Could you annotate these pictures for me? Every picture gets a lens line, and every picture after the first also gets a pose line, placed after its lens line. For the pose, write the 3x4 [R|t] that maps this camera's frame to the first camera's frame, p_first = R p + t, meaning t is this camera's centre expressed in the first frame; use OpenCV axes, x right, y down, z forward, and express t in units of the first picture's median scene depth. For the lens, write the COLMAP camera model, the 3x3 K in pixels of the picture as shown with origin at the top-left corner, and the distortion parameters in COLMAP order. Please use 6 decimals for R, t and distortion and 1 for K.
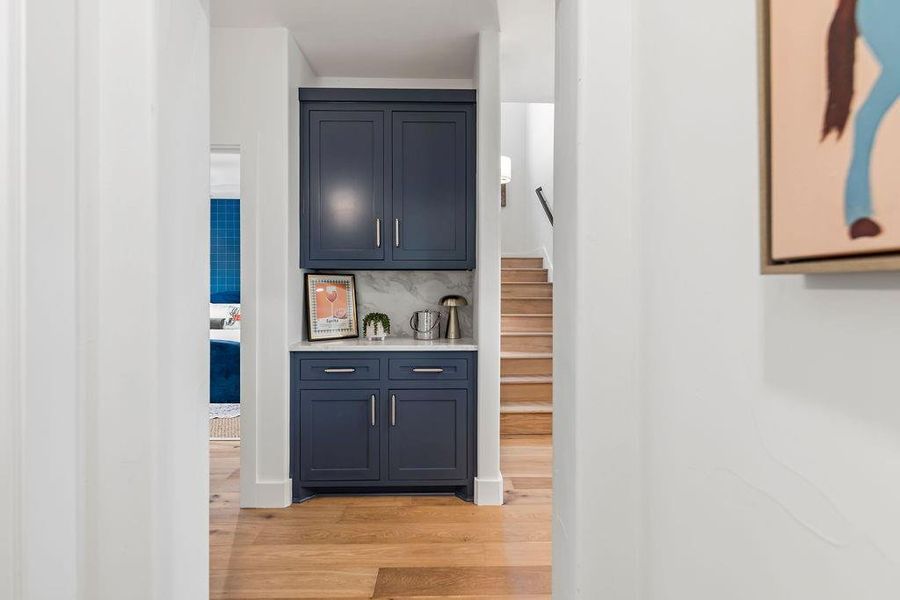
lens RADIAL K [[392.7, 0, 449.2], [0, 392.7, 296.6], [0, 0, 1]] dist [-0.001486, 0.000013]
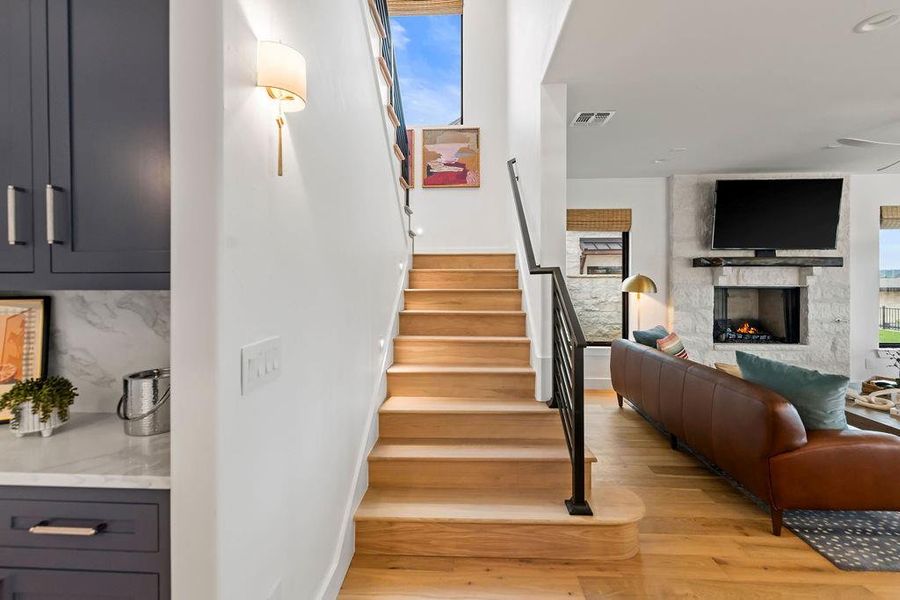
lens RADIAL K [[392.7, 0, 449.2], [0, 392.7, 296.6], [0, 0, 1]] dist [-0.001486, 0.000013]
pose [[0.997075, -0.002898, -0.076377, 0.335981], [0.004086, 0.999873, 0.015401, -0.062035], [0.076322, -0.015668, 0.996960, 0.506024]]
